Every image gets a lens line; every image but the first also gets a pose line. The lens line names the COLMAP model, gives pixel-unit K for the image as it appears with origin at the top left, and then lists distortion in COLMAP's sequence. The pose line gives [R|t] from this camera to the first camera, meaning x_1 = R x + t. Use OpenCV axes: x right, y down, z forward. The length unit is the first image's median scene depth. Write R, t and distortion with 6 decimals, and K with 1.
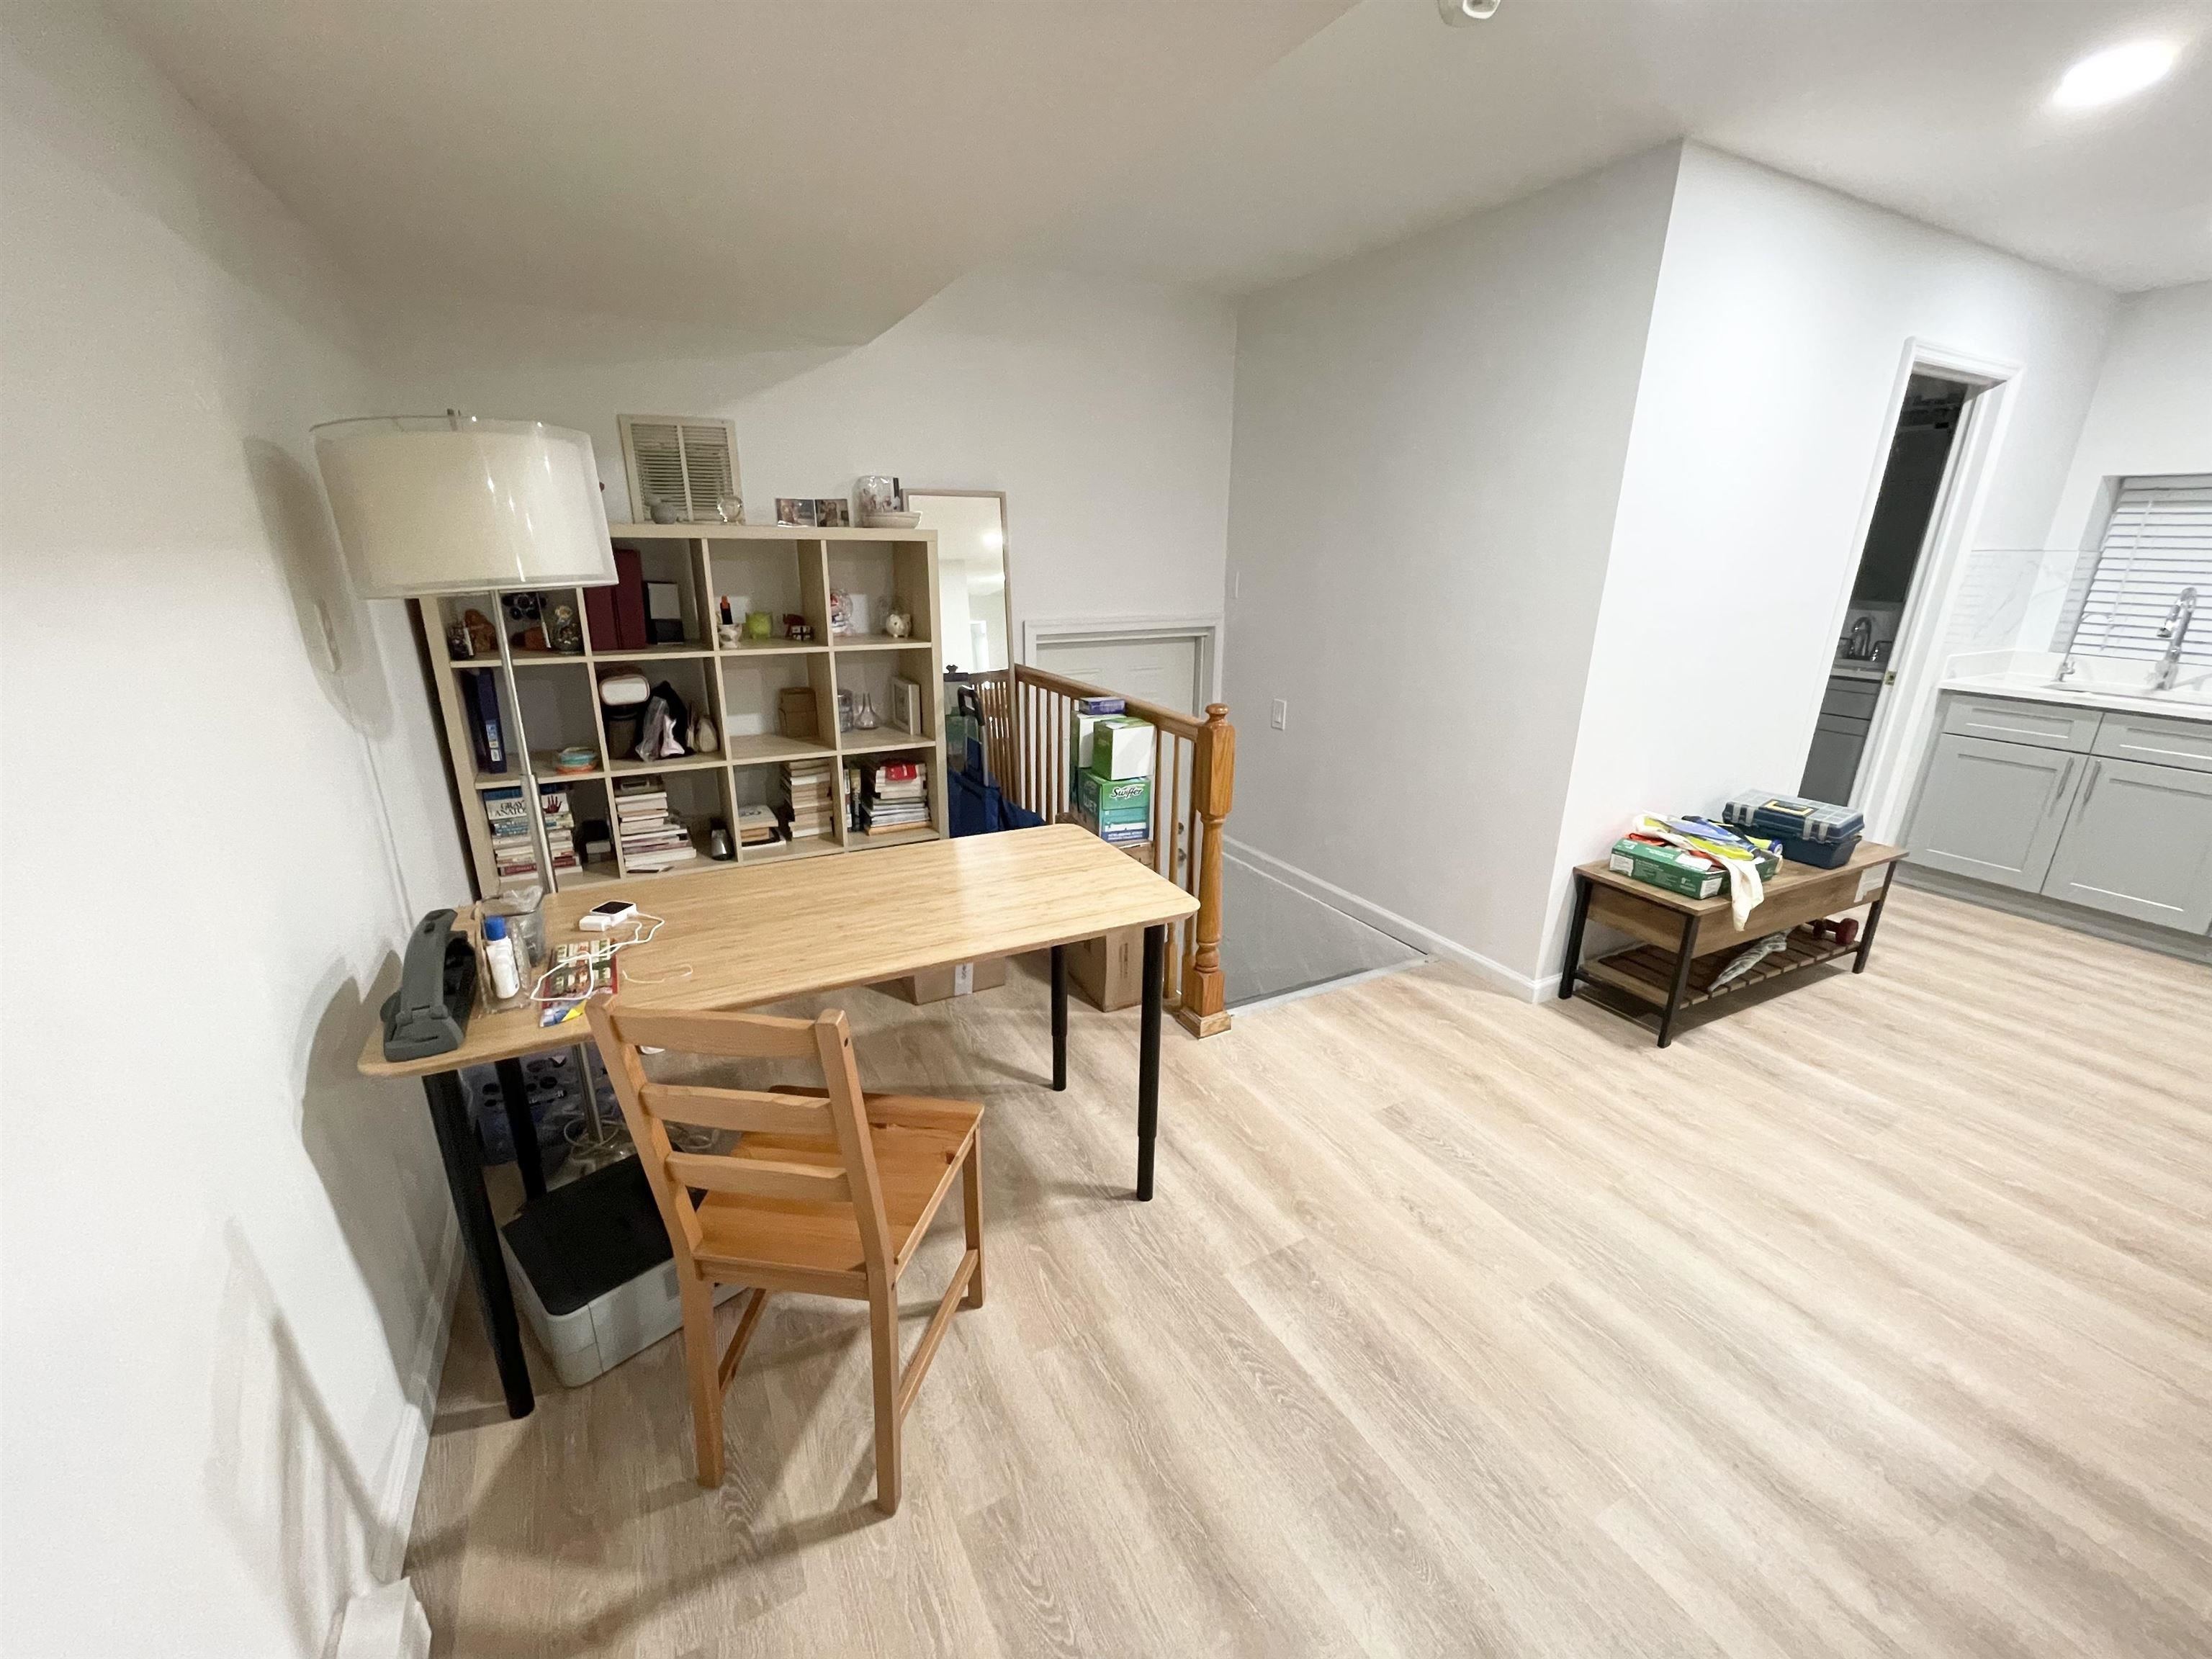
lens RADIAL K [[901.2, 0, 1103.4], [0, 901.2, 838.8], [0, 0, 1]] dist [-0.008873, 0.000191]
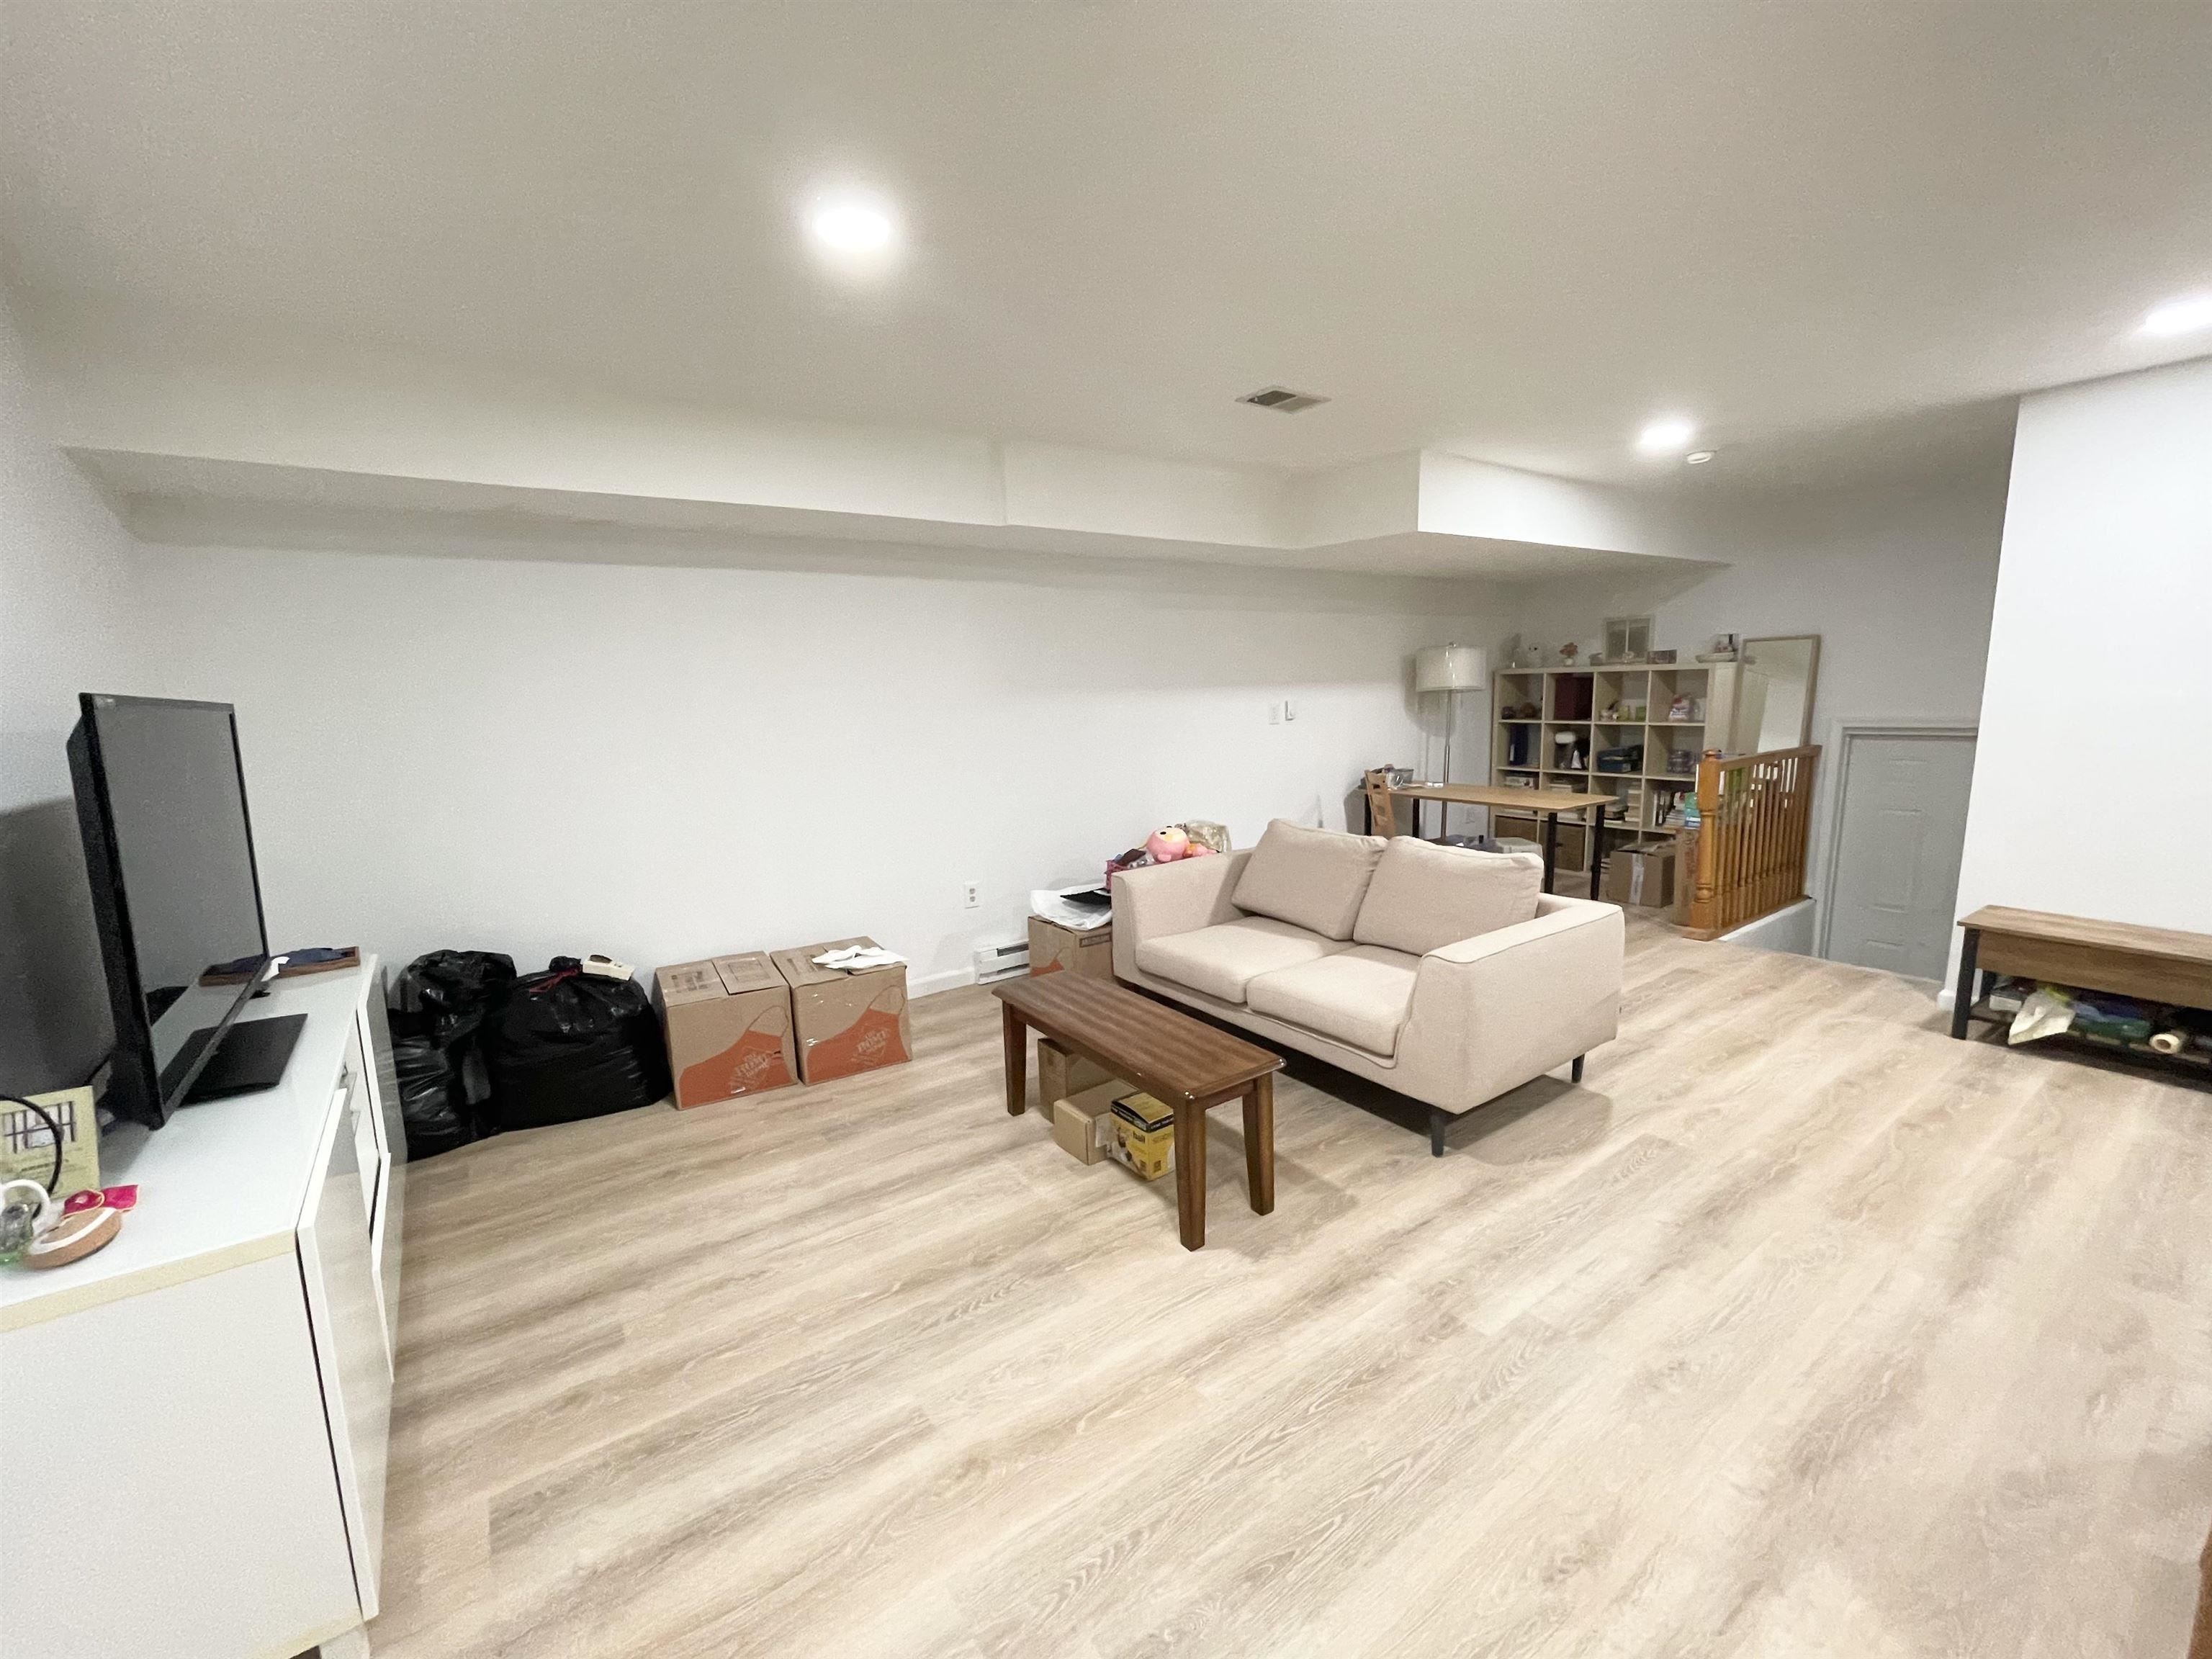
lens RADIAL K [[901.2, 0, 1103.4], [0, 901.2, 838.8], [0, 0, 1]] dist [-0.008873, 0.000191]
pose [[0.116183, 0.148166, -0.982114, 1.791188], [-0.284673, 0.952294, 0.109991, 0.178797], [0.951558, 0.266803, 0.152819, -0.429389]]
